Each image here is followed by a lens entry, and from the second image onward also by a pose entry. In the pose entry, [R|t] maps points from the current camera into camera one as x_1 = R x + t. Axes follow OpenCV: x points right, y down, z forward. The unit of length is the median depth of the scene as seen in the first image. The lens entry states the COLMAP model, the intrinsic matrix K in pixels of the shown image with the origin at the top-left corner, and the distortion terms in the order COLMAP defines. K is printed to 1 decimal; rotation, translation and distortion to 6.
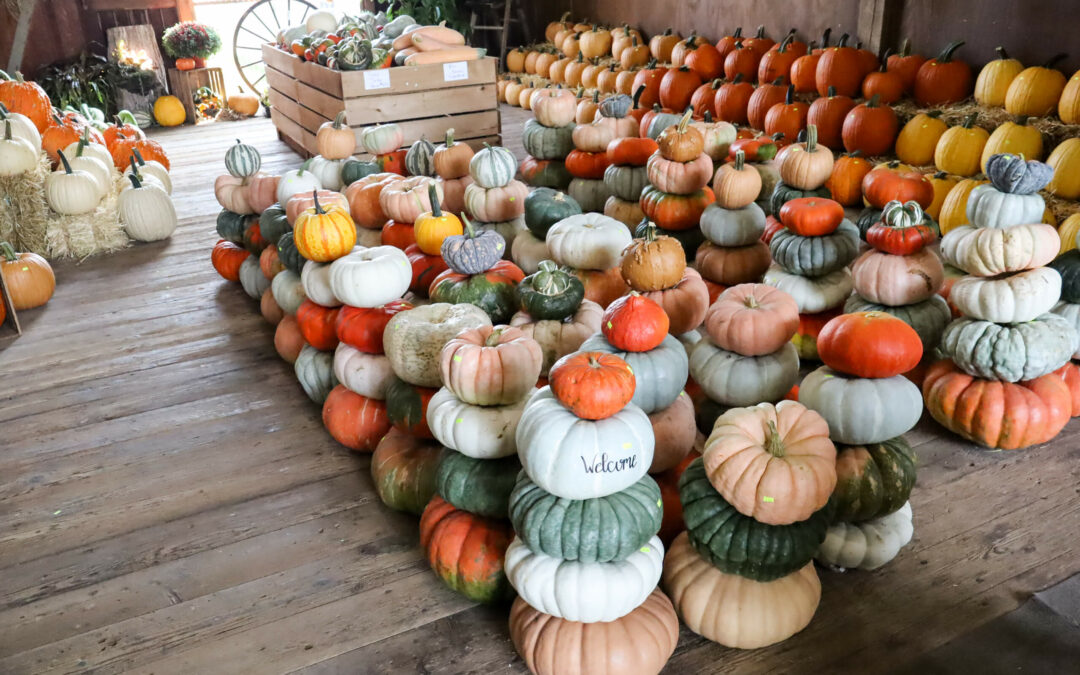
lens RADIAL K [[907.9, 0, 540.0], [0, 907.9, 337.5], [0, 0, 1]] dist [0.000648, 0.000477]
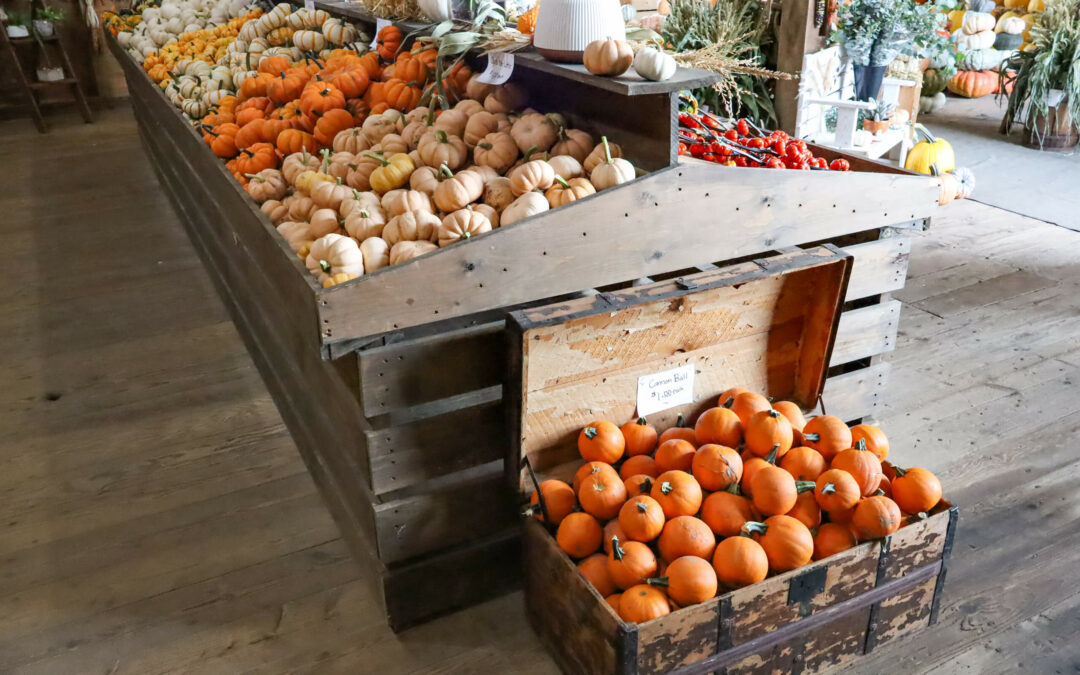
lens RADIAL K [[907.9, 0, 540.0], [0, 907.9, 337.5], [0, 0, 1]] dist [0.000648, 0.000477]
pose [[0.999511, 0.017045, 0.026198, -0.939437], [-0.017639, 0.999589, 0.022619, 0.860579], [-0.025802, -0.023070, 0.999401, -1.884212]]
